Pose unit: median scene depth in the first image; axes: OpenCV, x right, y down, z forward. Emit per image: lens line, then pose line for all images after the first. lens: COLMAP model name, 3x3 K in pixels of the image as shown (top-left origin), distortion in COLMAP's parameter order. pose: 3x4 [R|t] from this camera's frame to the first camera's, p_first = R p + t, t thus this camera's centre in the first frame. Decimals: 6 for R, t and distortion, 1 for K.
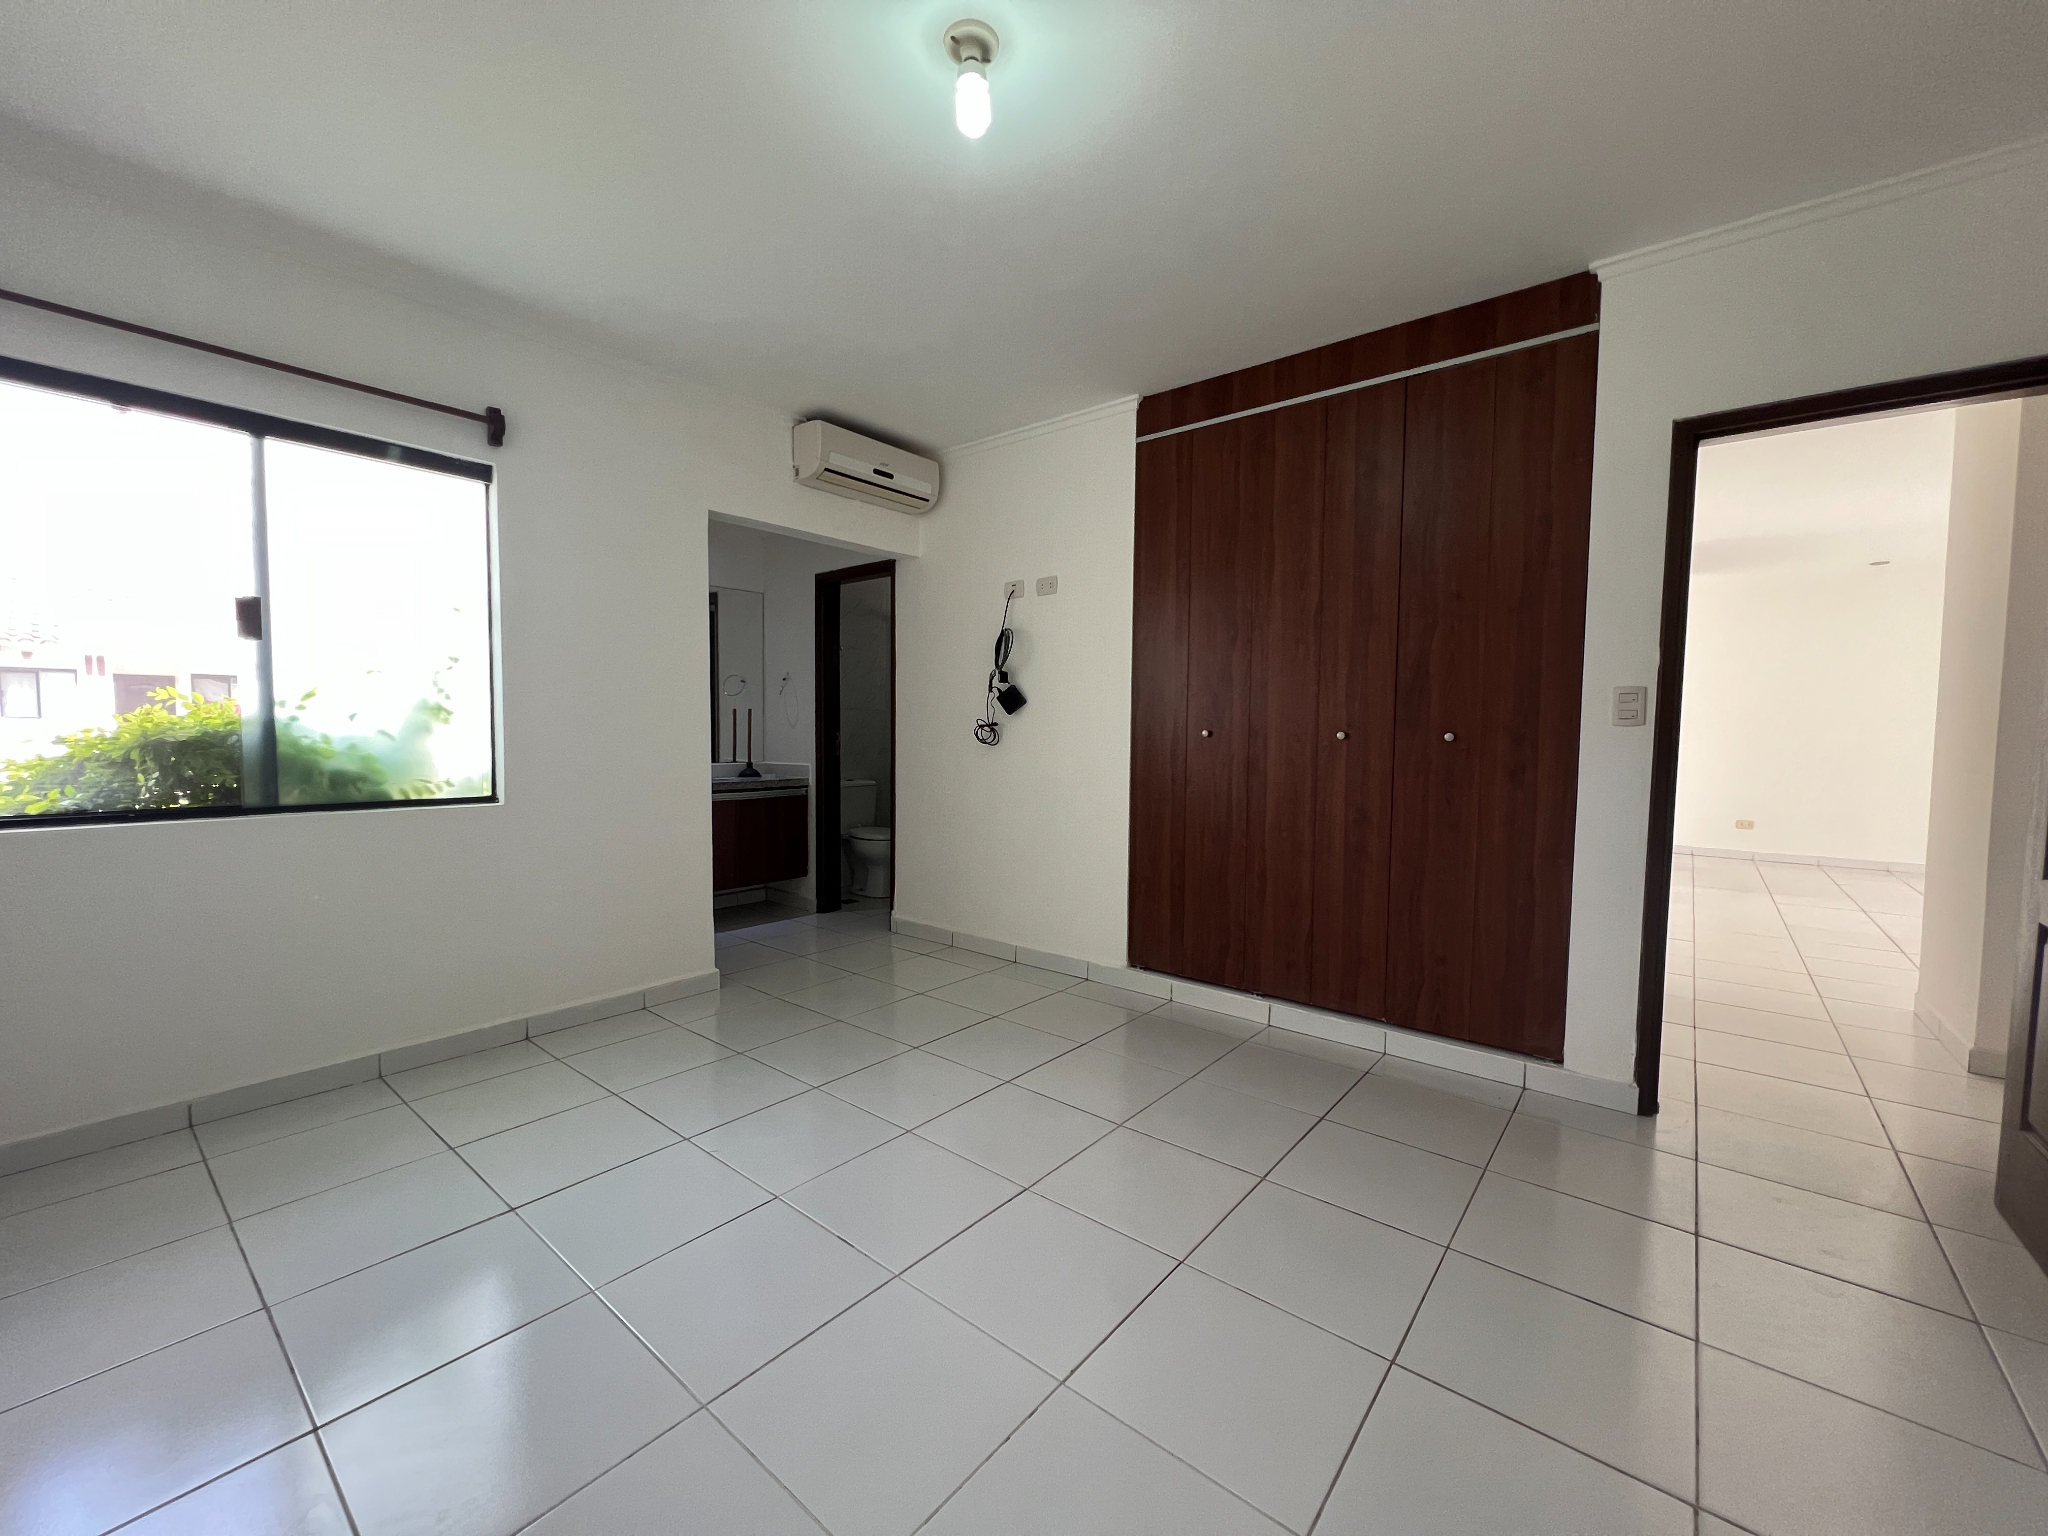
lens RADIAL K [[818.3, 0, 1029.1], [0, 818.3, 778.7], [0, 0, 1]] dist [0.001529, -0.000261]
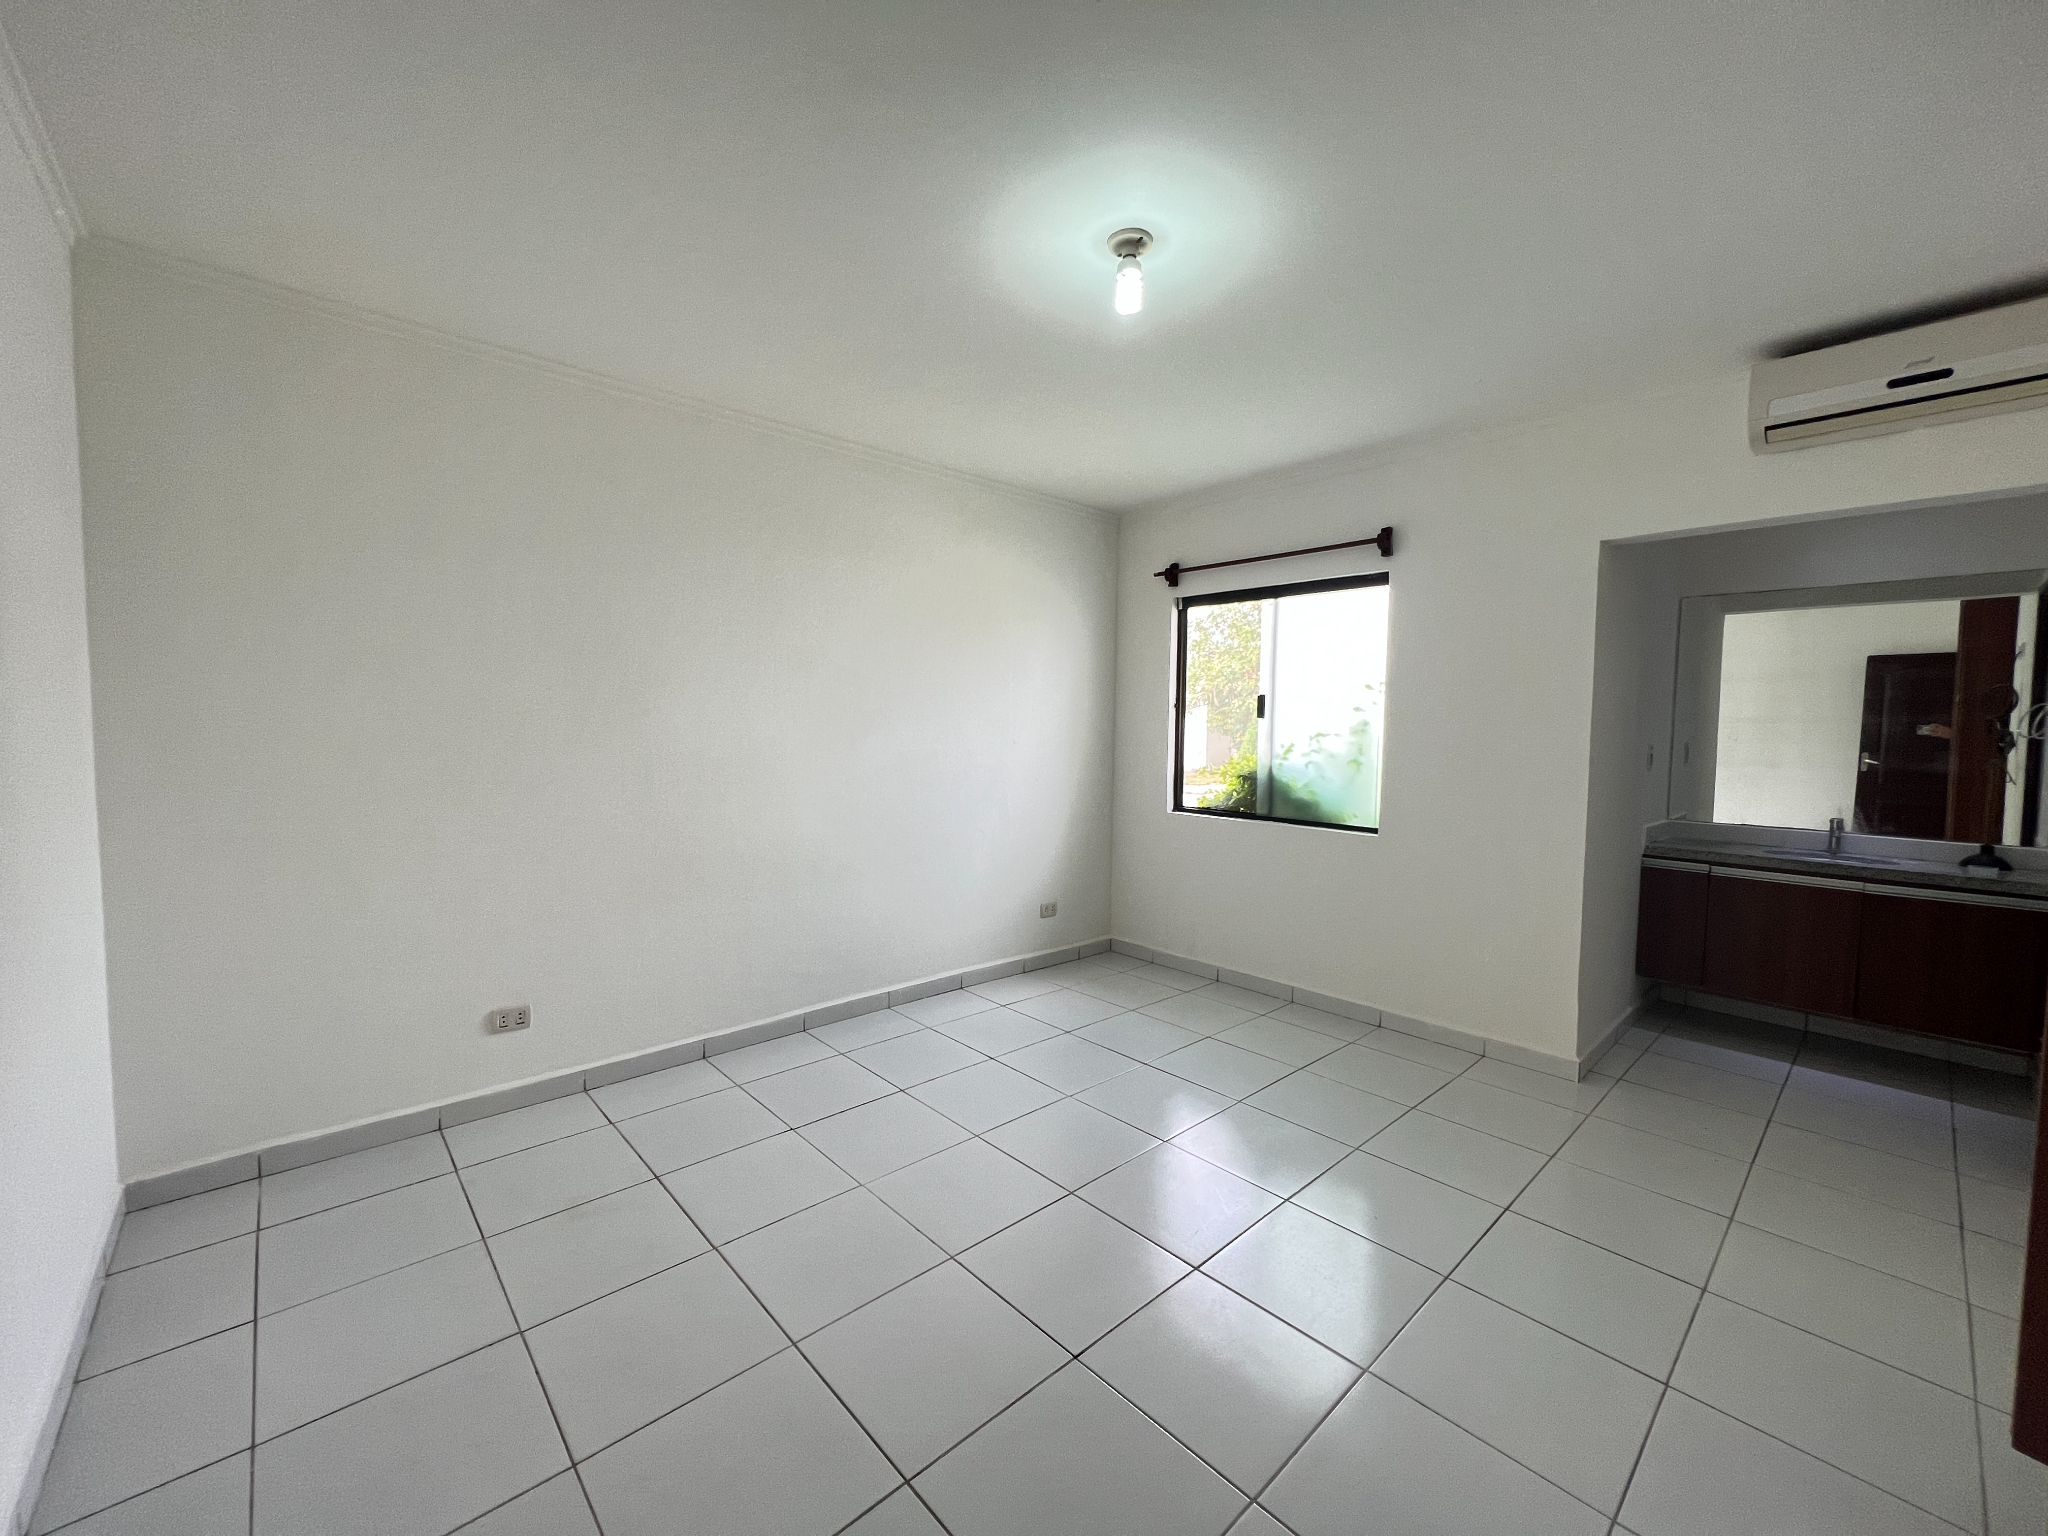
lens RADIAL K [[818.3, 0, 1022.9], [0, 818.3, 768.0], [0, 0, 1]] dist [0.001529, -0.000261]
pose [[-0.105494, 0.032716, -0.993882, 0.705233], [-0.073184, 0.996493, 0.040570, -0.087787], [0.991723, 0.077016, -0.102730, 0.603479]]
